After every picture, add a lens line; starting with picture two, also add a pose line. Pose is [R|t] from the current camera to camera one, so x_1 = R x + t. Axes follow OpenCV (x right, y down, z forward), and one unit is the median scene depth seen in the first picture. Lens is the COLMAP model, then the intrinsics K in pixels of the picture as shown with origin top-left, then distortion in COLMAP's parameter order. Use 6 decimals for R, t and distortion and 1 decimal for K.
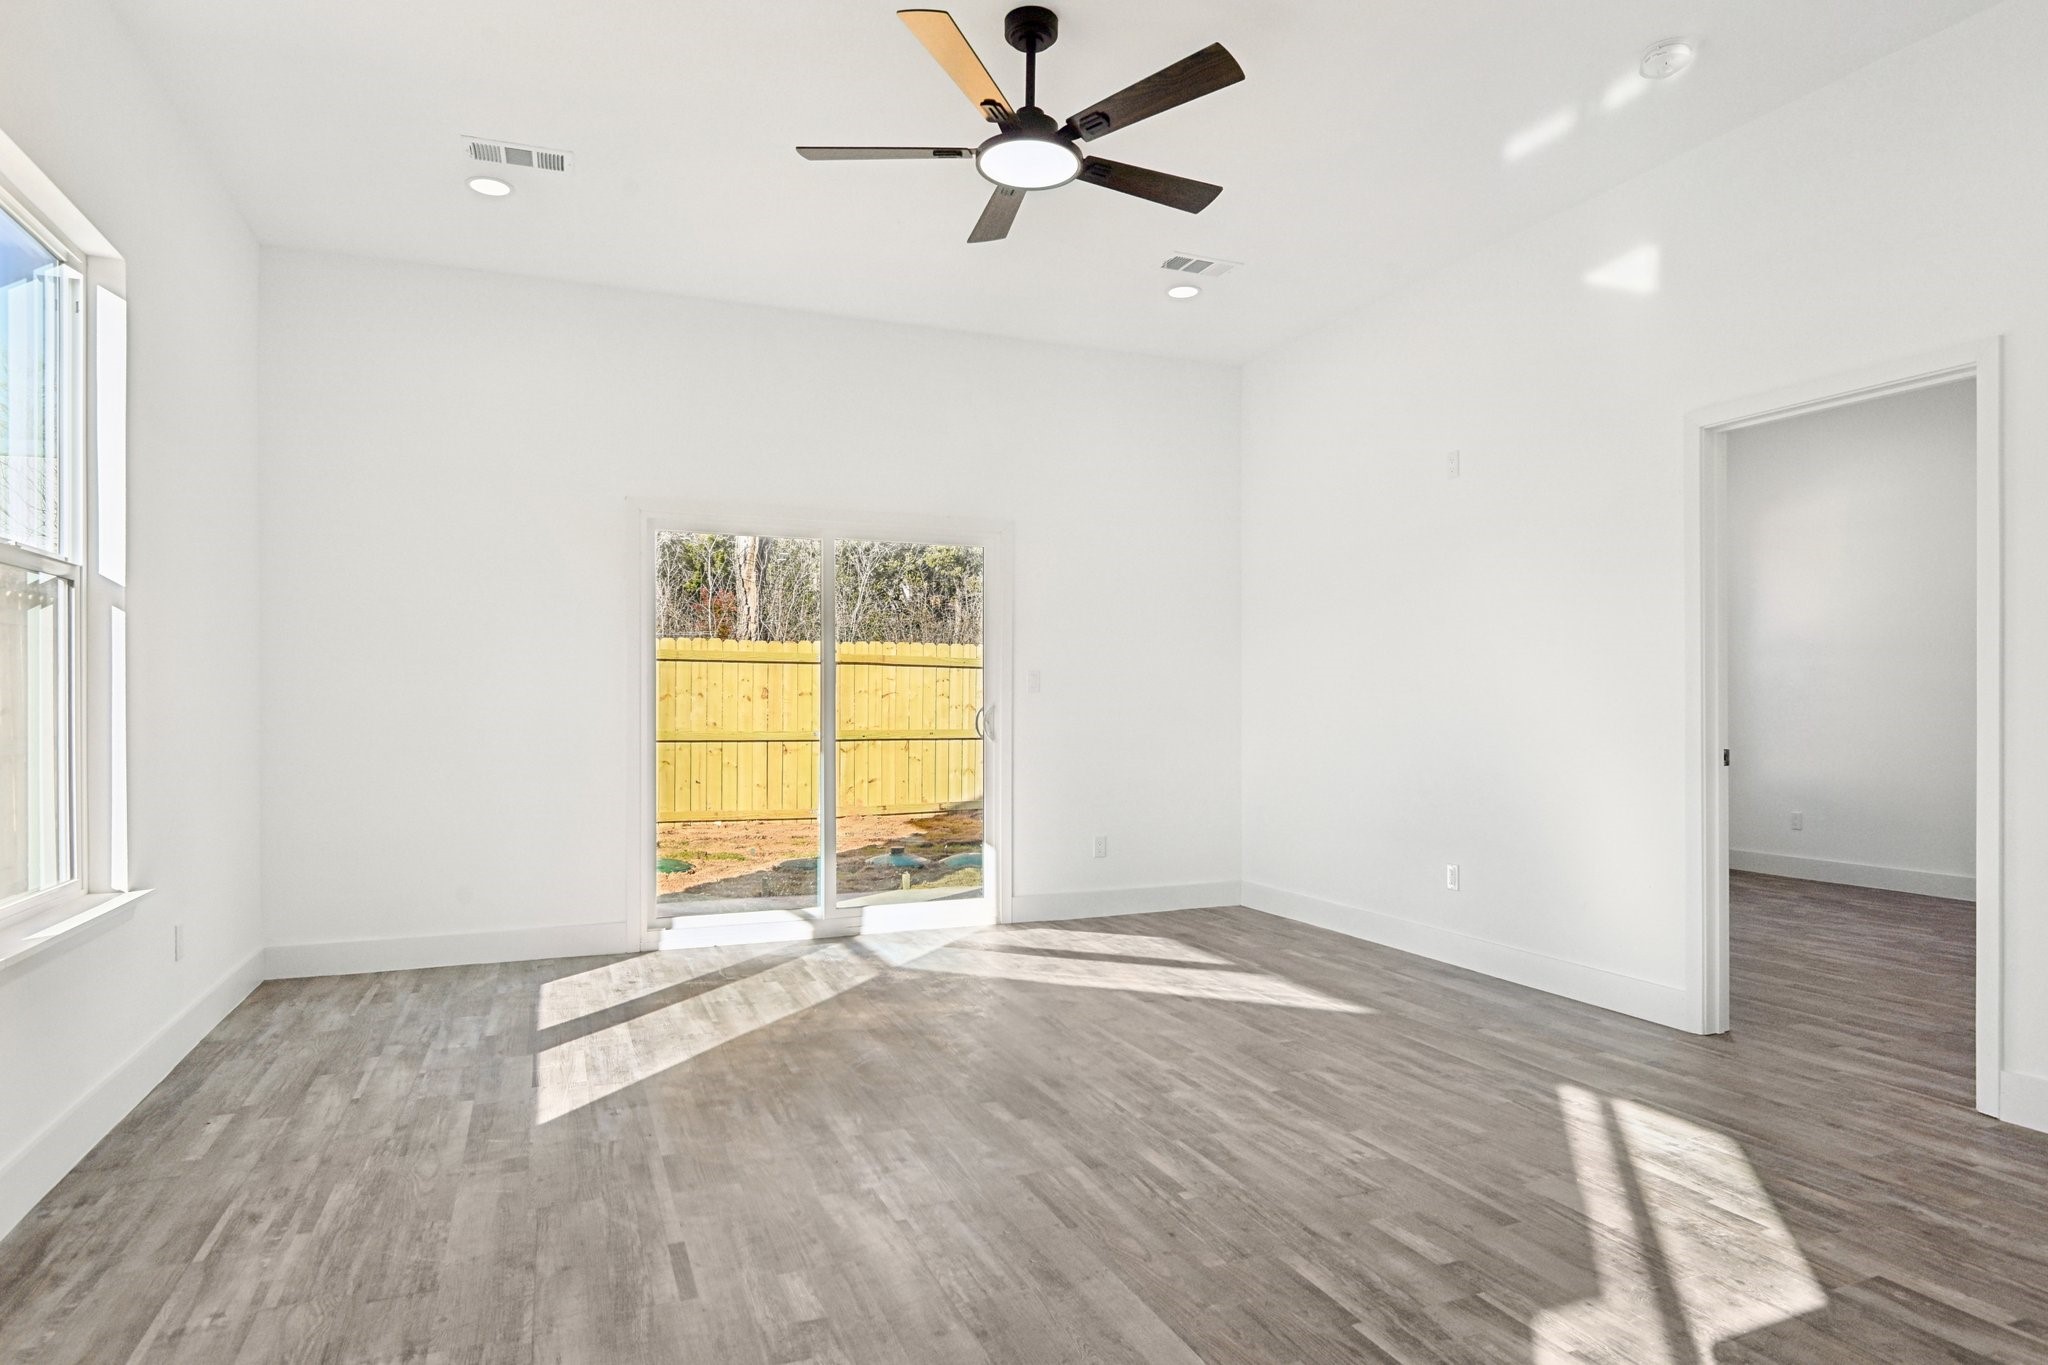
lens RADIAL K [[1137.5, 0, 1048.8], [0, 1137.5, 704.6], [0, 0, 1]] dist [0.004345, -0.021690]
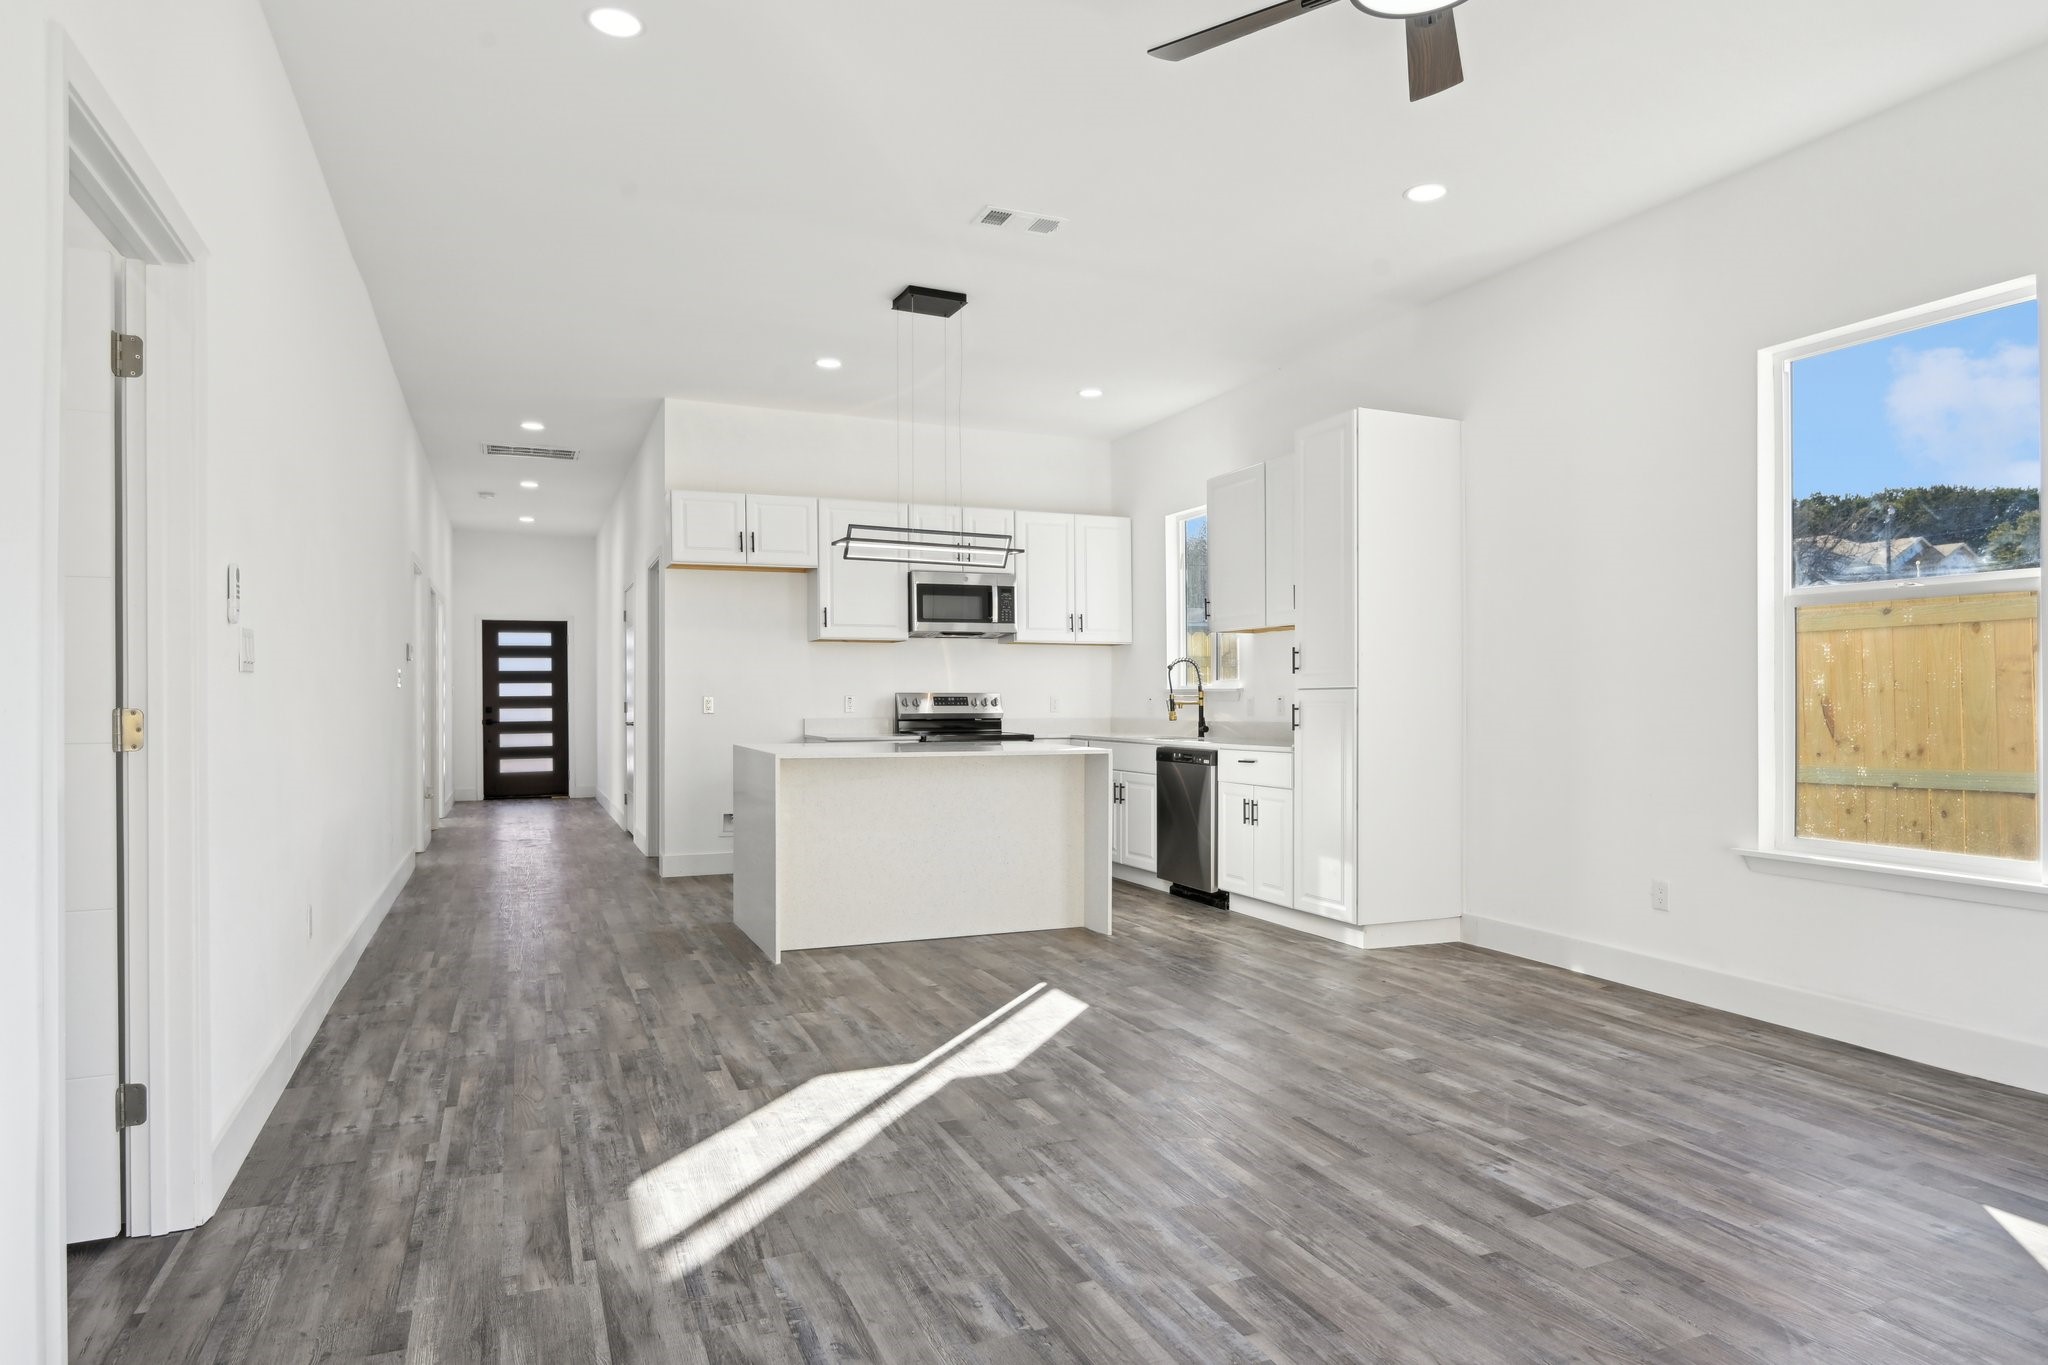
lens RADIAL K [[1202.3, 0, 1033.0], [0, 1202.3, 678.8], [0, 0, 1]] dist [-0.005532, -0.003079]
pose [[-0.999999, 0.000567, -0.001391, 0.266948], [0.000600, 0.999721, -0.023619, 0.000299], [0.001378, -0.023620, -0.999720, 1.983424]]
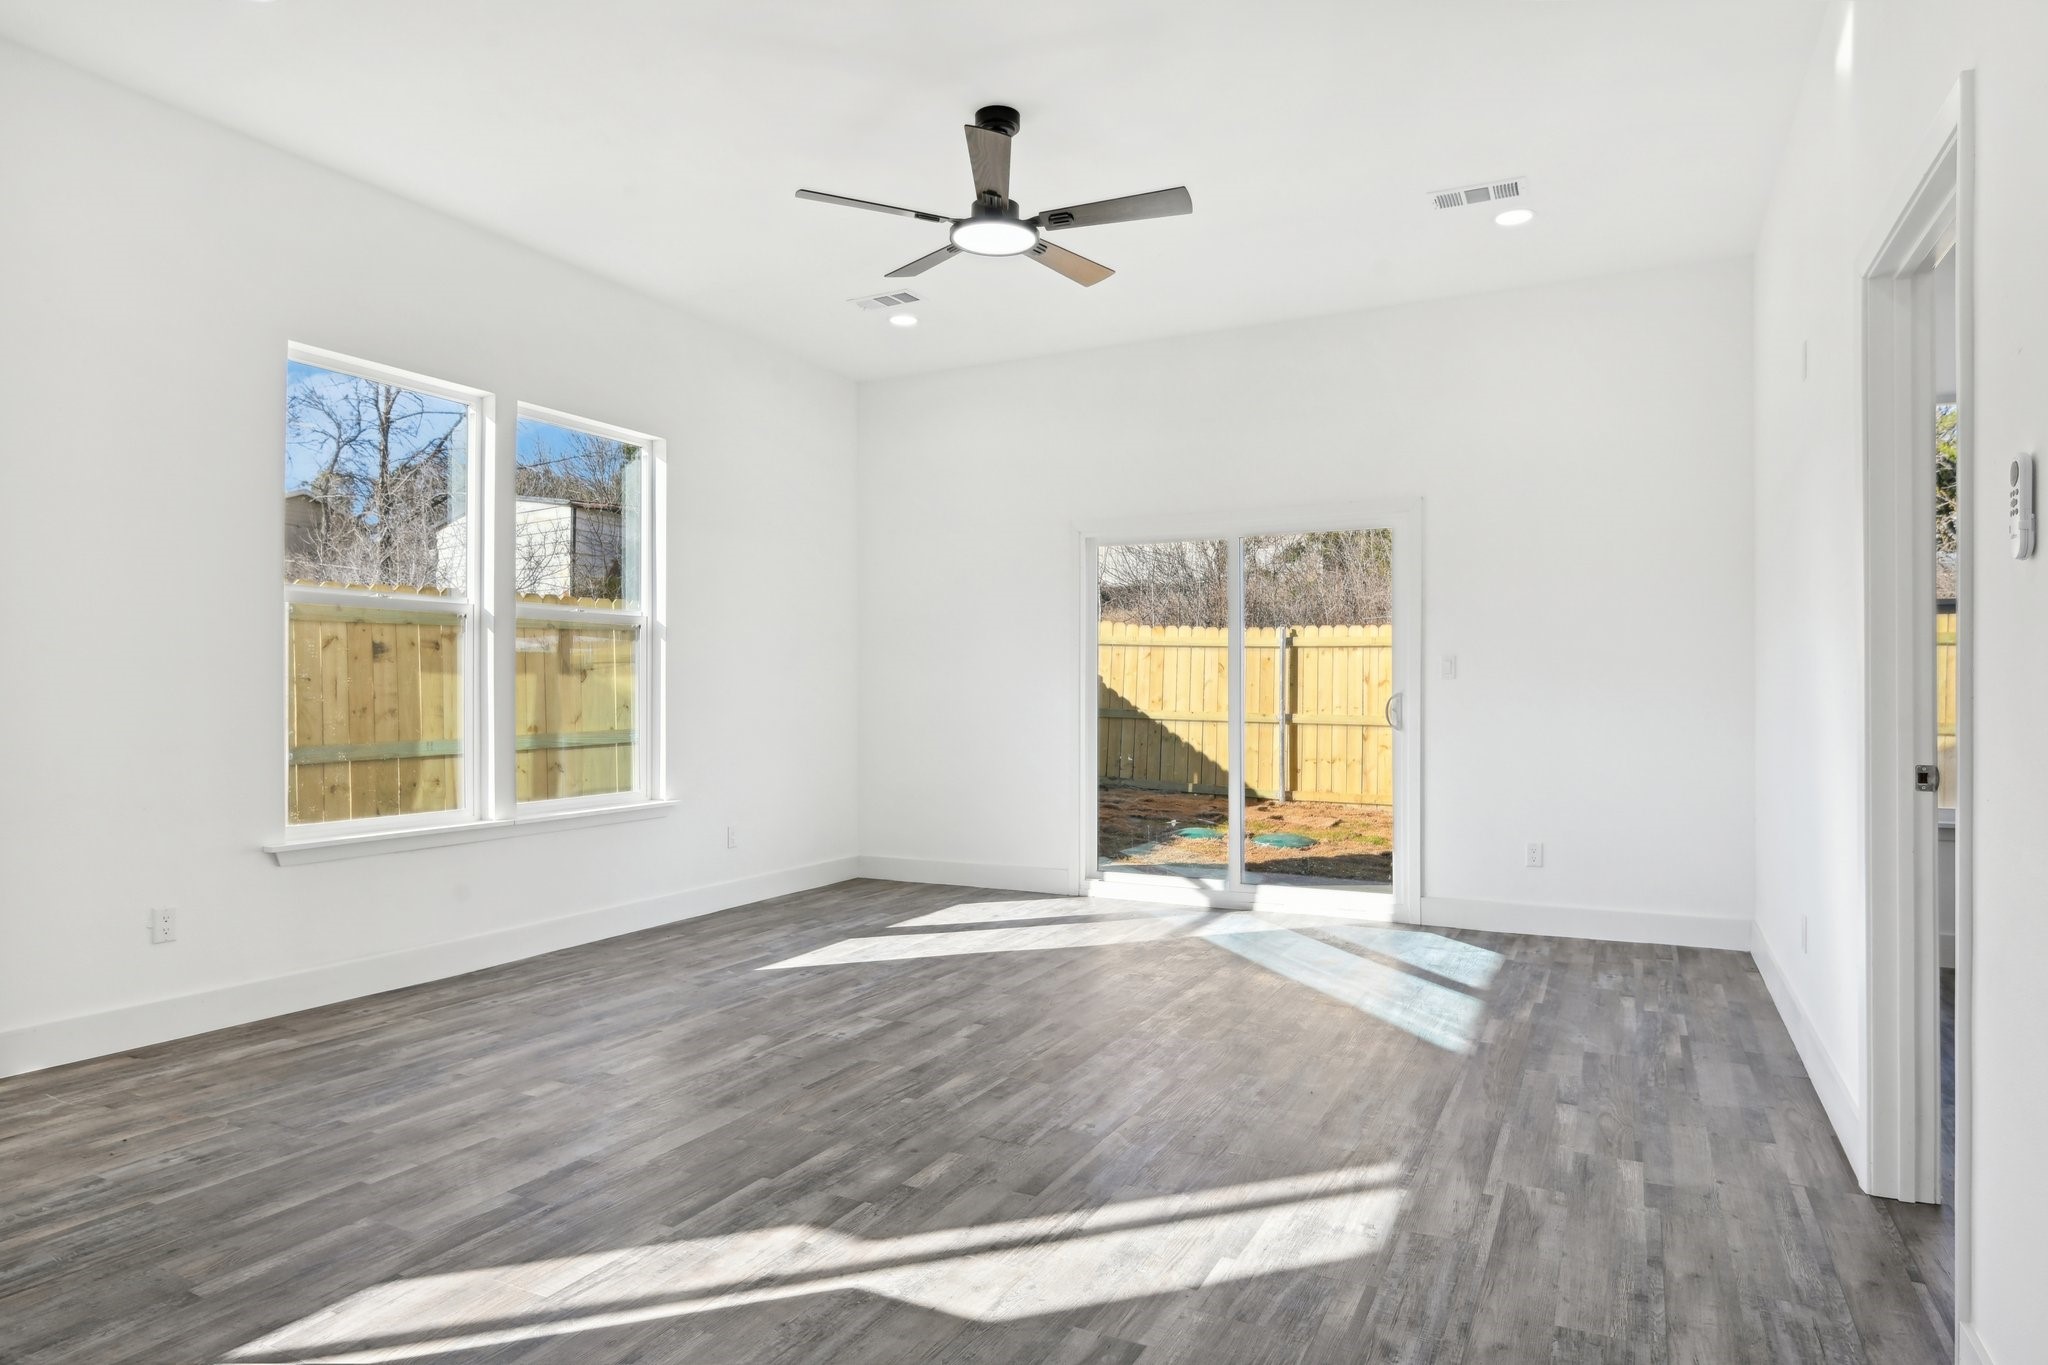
lens RADIAL K [[1202.3, 0, 1033.0], [0, 1202.3, 678.8], [0, 0, 1]] dist [-0.005532, -0.003079]
pose [[0.648702, -0.008601, -0.760994, 1.066245], [0.003648, 0.999960, -0.008193, -0.005674], [0.761034, 0.002539, 0.648707, 0.244927]]
